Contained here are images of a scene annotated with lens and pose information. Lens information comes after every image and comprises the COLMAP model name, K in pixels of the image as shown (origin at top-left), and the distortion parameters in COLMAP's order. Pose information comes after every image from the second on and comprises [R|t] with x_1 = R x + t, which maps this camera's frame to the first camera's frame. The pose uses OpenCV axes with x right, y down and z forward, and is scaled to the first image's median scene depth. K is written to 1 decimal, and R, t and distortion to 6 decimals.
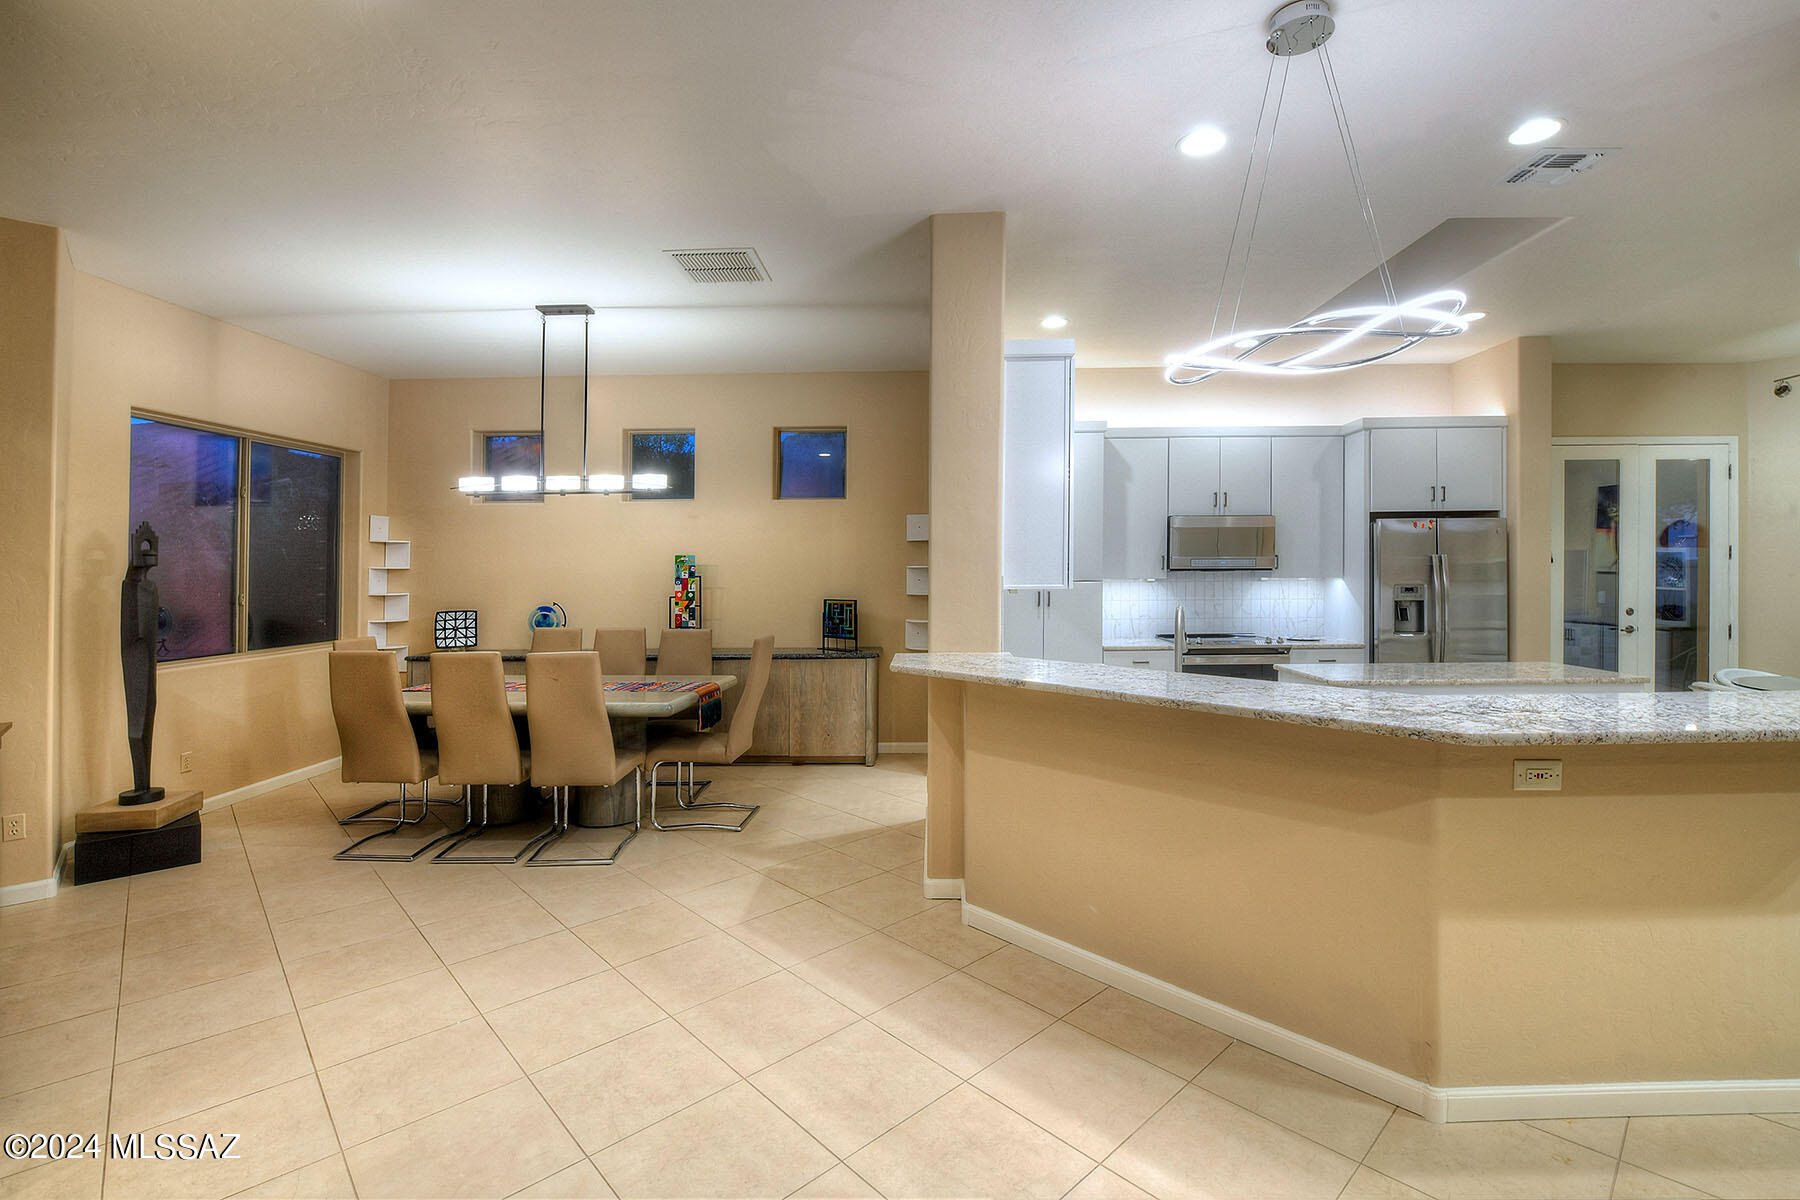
lens RADIAL K [[791.4, 0, 909.2], [0, 791.4, 535.5], [0, 0, 1]] dist [-0.002266, -0.001061]
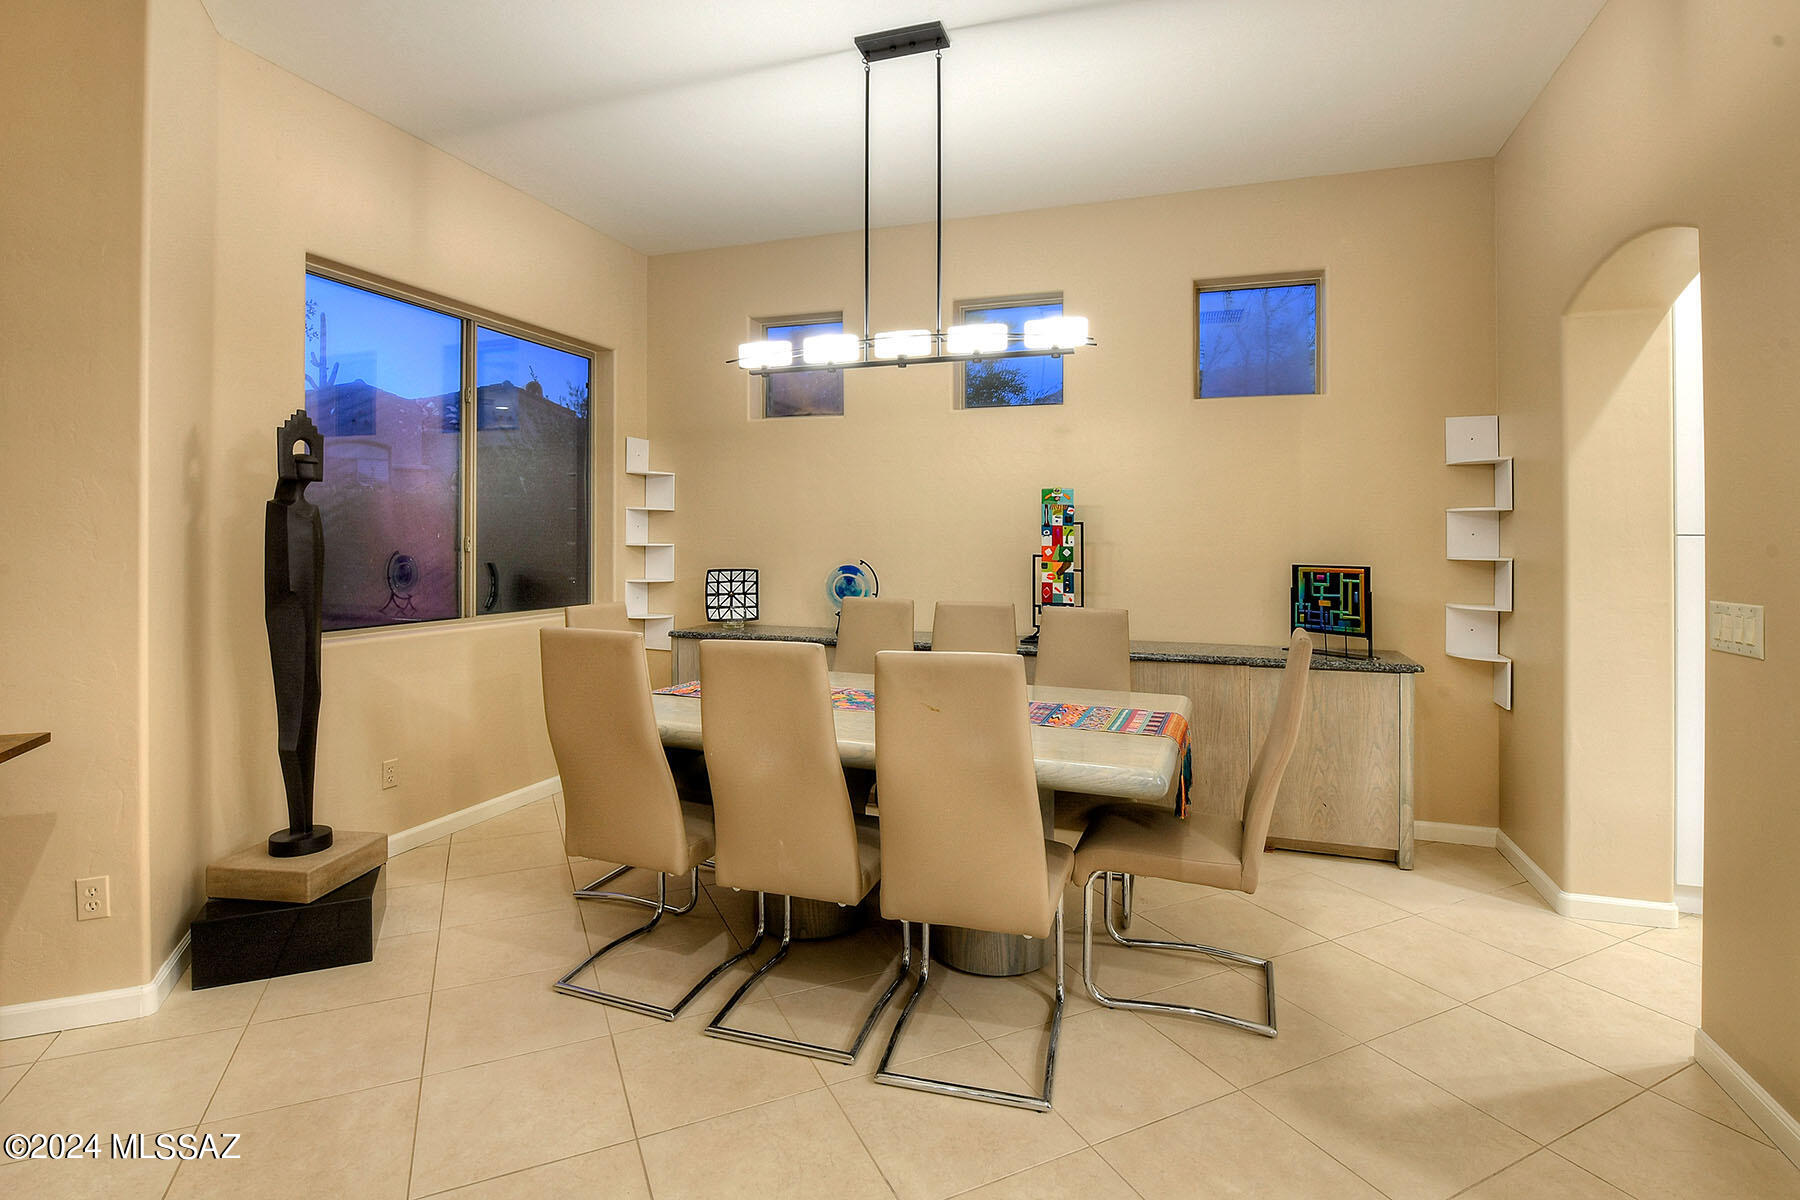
lens RADIAL K [[833.7, 0, 896.6], [0, 833.7, 546.4], [0, 0, 1]] dist [0.002227, 0.000183]
pose [[0.951191, 0.015435, -0.308216, -0.218846], [-0.001143, 0.998918, 0.046494, 0.043248], [0.308600, -0.043873, 0.950179, 0.363557]]
